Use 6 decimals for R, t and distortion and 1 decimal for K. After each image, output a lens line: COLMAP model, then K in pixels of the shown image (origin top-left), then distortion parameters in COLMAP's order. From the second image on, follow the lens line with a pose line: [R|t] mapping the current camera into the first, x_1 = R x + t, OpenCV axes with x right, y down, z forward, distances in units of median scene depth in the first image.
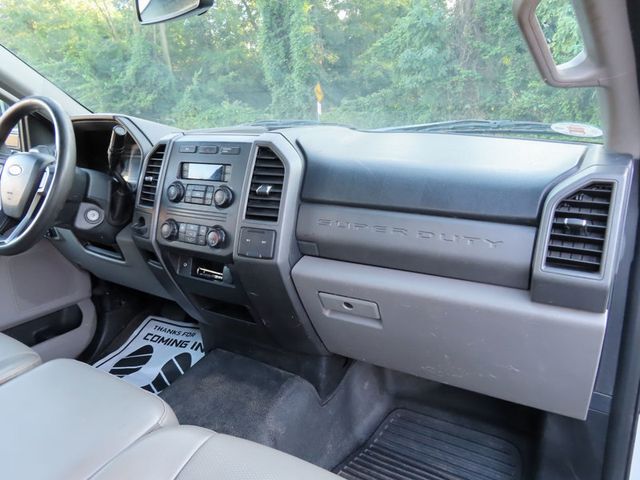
lens RADIAL K [[455.7, 0, 316.9], [0, 455.7, 237.1], [0, 0, 1]] dist [-0.008647, 0.002117]
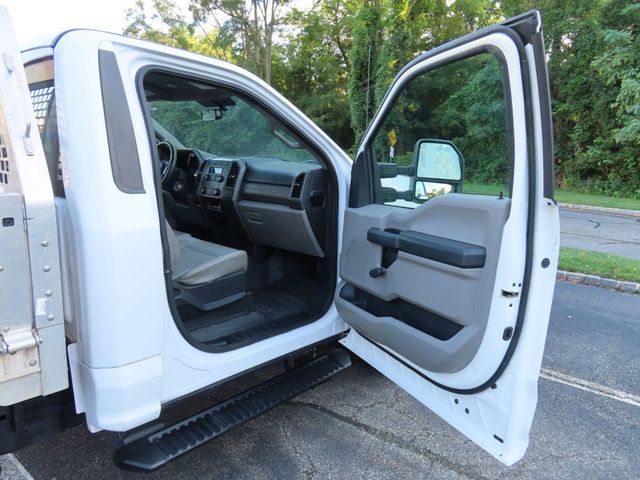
lens RADIAL K [[456.8, 0, 318.5], [0, 456.8, 239.9], [0, 0, 1]] dist [-0.012665, 0.007734]
pose [[0.978163, 0.092384, -0.186179, 0.064035], [-0.106712, 0.991931, -0.068449, 0.028007], [0.178353, 0.086822, 0.980129, -0.111711]]
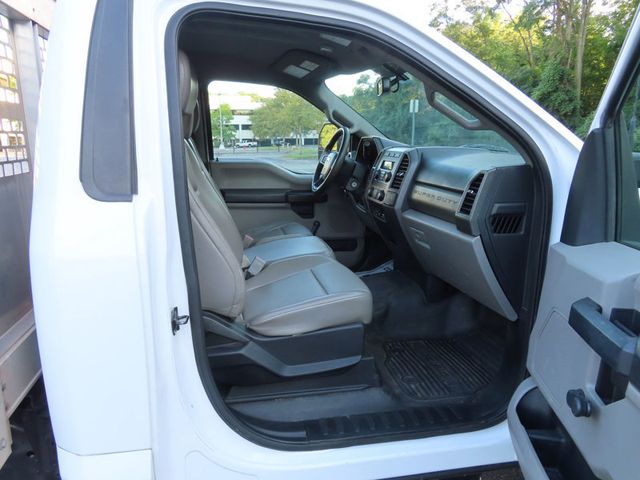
lens RADIAL K [[456.8, 0, 318.5], [0, 456.8, 239.9], [0, 0, 1]] dist [-0.012665, 0.007734]
pose [[0.683298, 0.191486, -0.704583, 0.071121], [-0.221851, 0.973823, 0.049508, 0.010271], [0.695619, 0.122484, 0.707893, -0.043098]]
